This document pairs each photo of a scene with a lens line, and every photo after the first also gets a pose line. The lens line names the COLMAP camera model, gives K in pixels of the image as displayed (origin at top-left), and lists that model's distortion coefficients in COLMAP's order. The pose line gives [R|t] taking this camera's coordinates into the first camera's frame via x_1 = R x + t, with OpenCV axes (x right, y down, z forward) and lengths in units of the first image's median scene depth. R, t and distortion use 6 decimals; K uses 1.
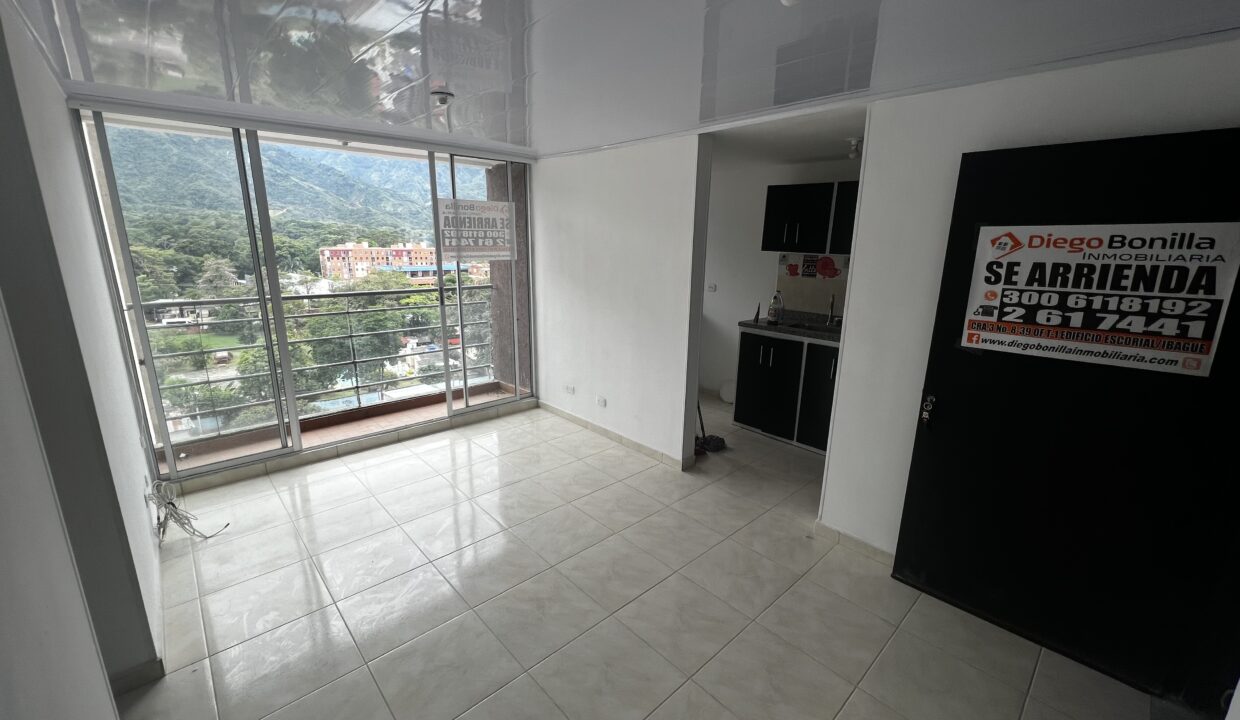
lens RADIAL K [[495.5, 0, 618.0], [0, 495.5, 358.2], [0, 0, 1]] dist [-0.000879, -0.000073]
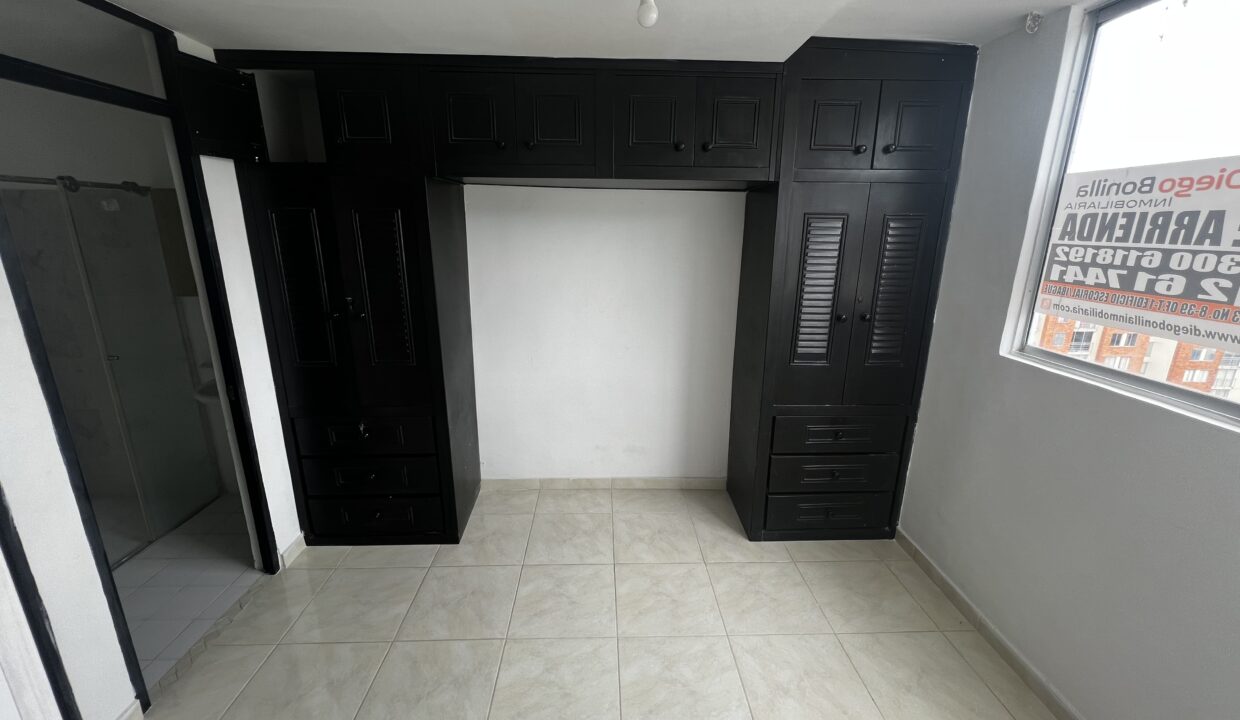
lens RADIAL K [[495.5, 0, 618.0], [0, 495.5, 358.2], [0, 0, 1]] dist [-0.000879, -0.000073]
pose [[-0.651628, 0.181042, -0.736617, 0.244072], [-0.199386, 0.896071, 0.396613, -0.256632], [0.731865, 0.405315, -0.547808, 0.963328]]
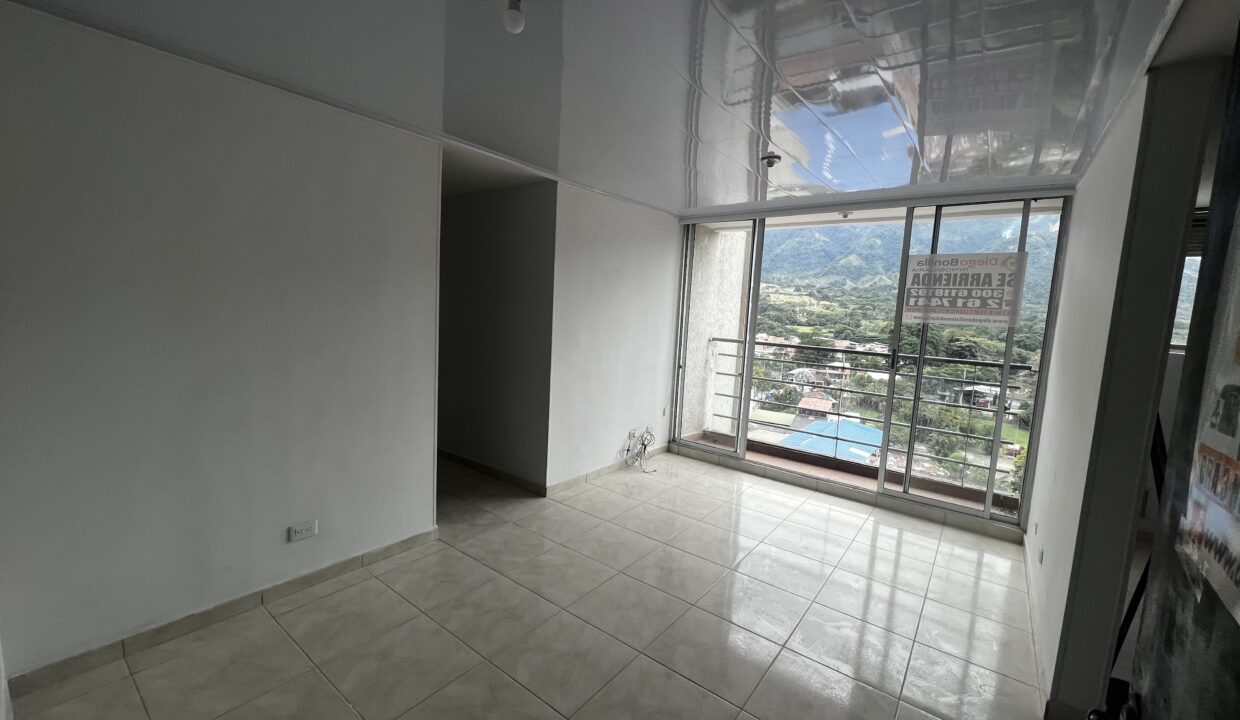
lens RADIAL K [[501.1, 0, 620.0], [0, 501.1, 360.0], [0, 0, 1]] dist [-0.001343, -0.000111]
pose [[0.171213, 0.098916, -0.980256, 0.459173], [-0.280159, 0.958762, 0.047814, -0.025318], [0.944562, 0.266441, 0.191864, 0.340908]]
